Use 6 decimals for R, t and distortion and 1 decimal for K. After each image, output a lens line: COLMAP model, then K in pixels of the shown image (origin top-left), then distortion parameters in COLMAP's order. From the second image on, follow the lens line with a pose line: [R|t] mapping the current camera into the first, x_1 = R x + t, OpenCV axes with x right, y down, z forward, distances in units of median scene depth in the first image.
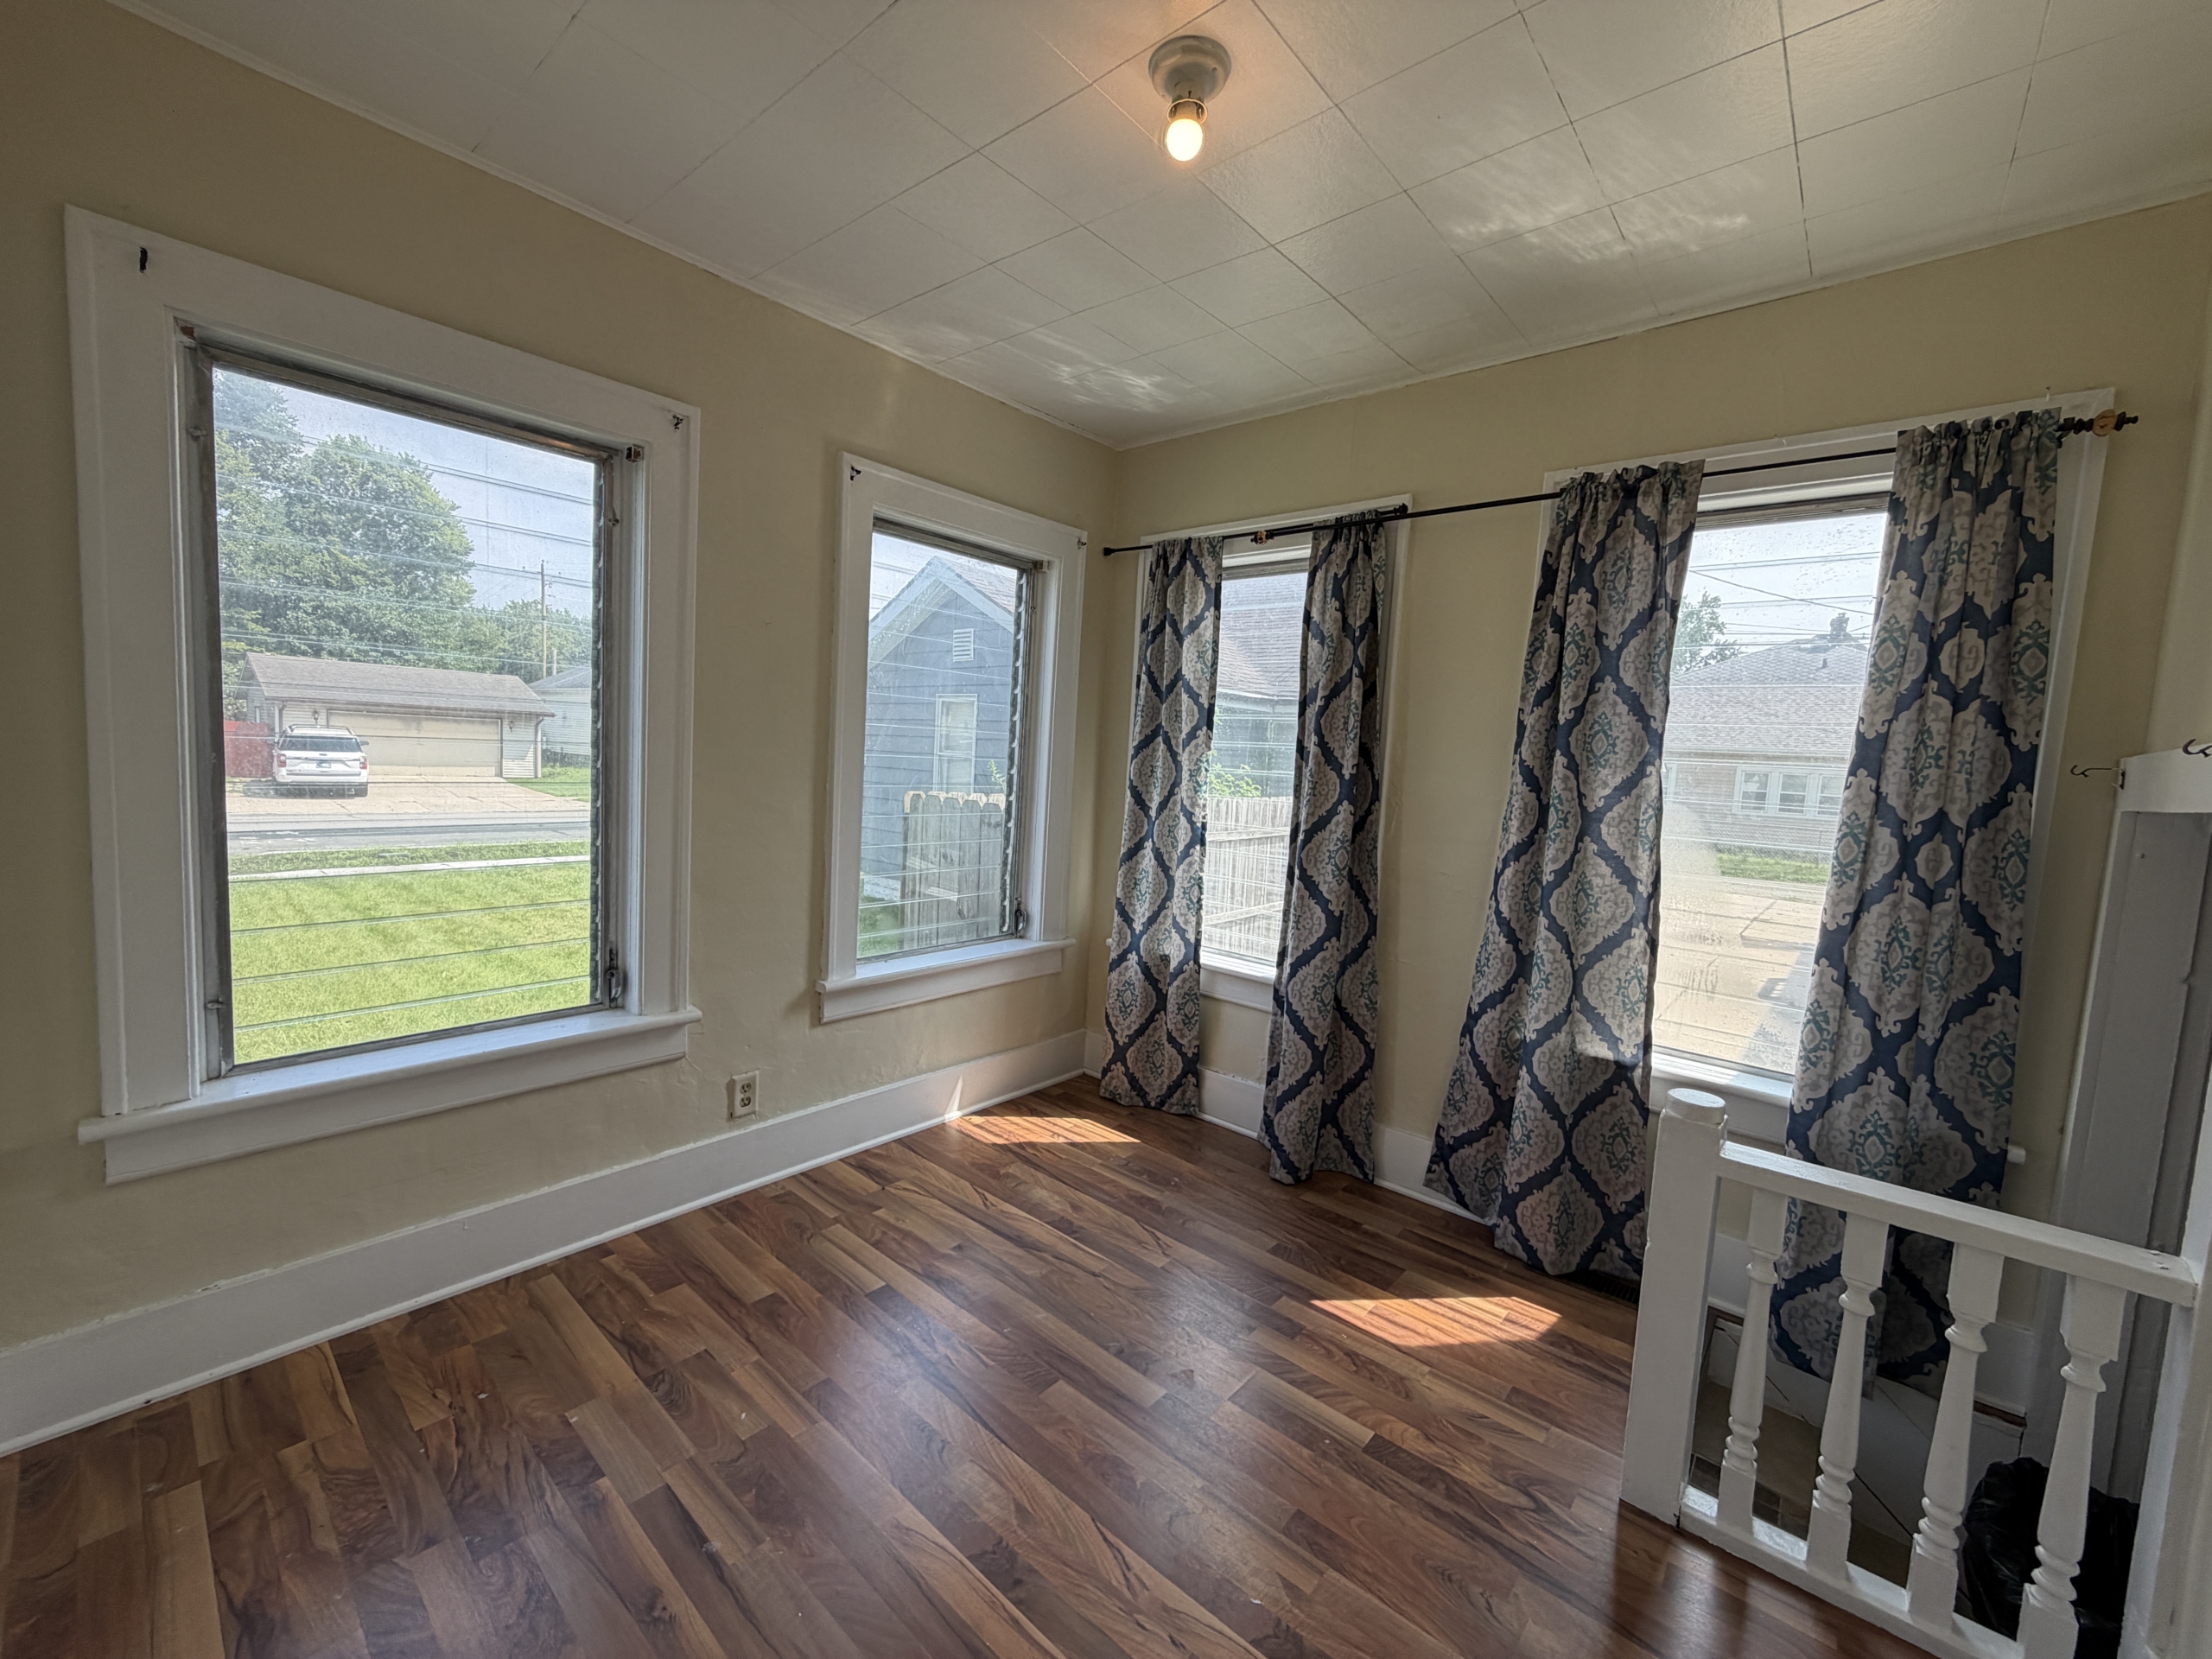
lens RADIAL K [[879.4, 0, 1103.7], [0, 879.4, 829.7], [0, 0, 1]] dist [0.000939, -0.000067]
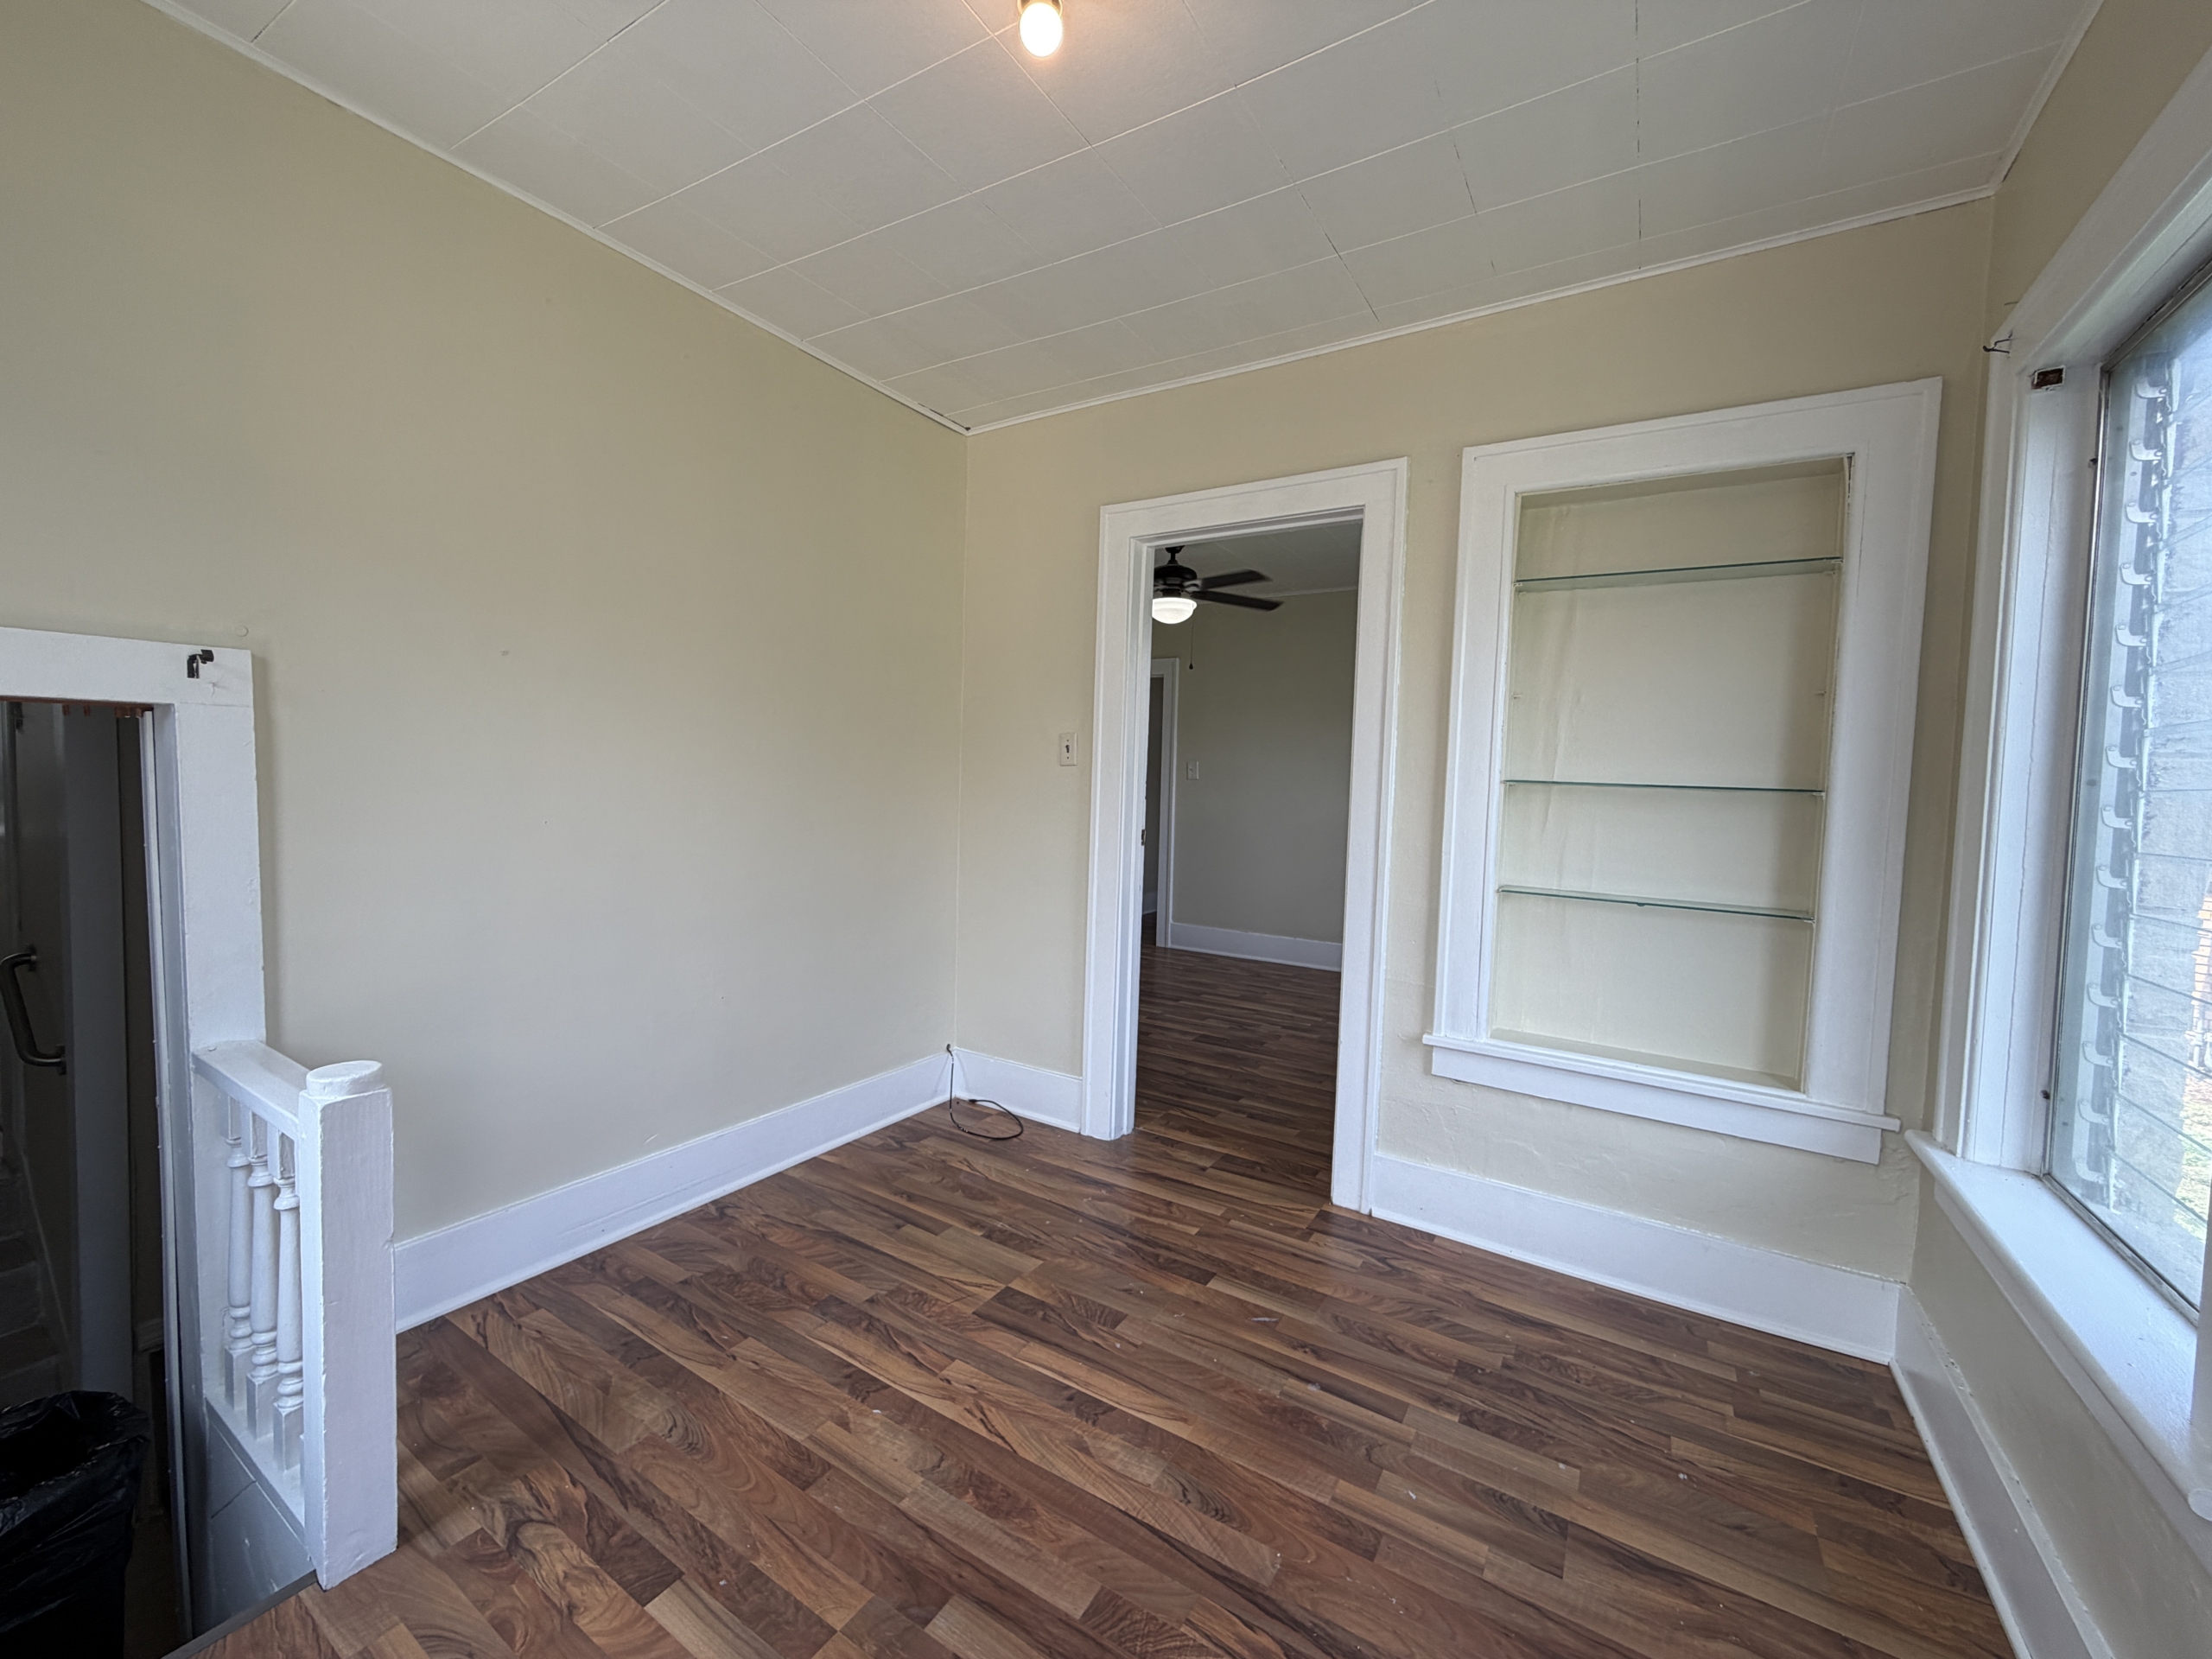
lens RADIAL K [[879.4, 0, 1095.8], [0, 879.4, 829.0], [0, 0, 1]] dist [0.000939, -0.000067]
pose [[-0.986576, -0.065874, -0.149429, 0.096515], [-0.086190, 0.987248, 0.133837, -0.107509], [0.138707, 0.144920, -0.979673, 1.882127]]
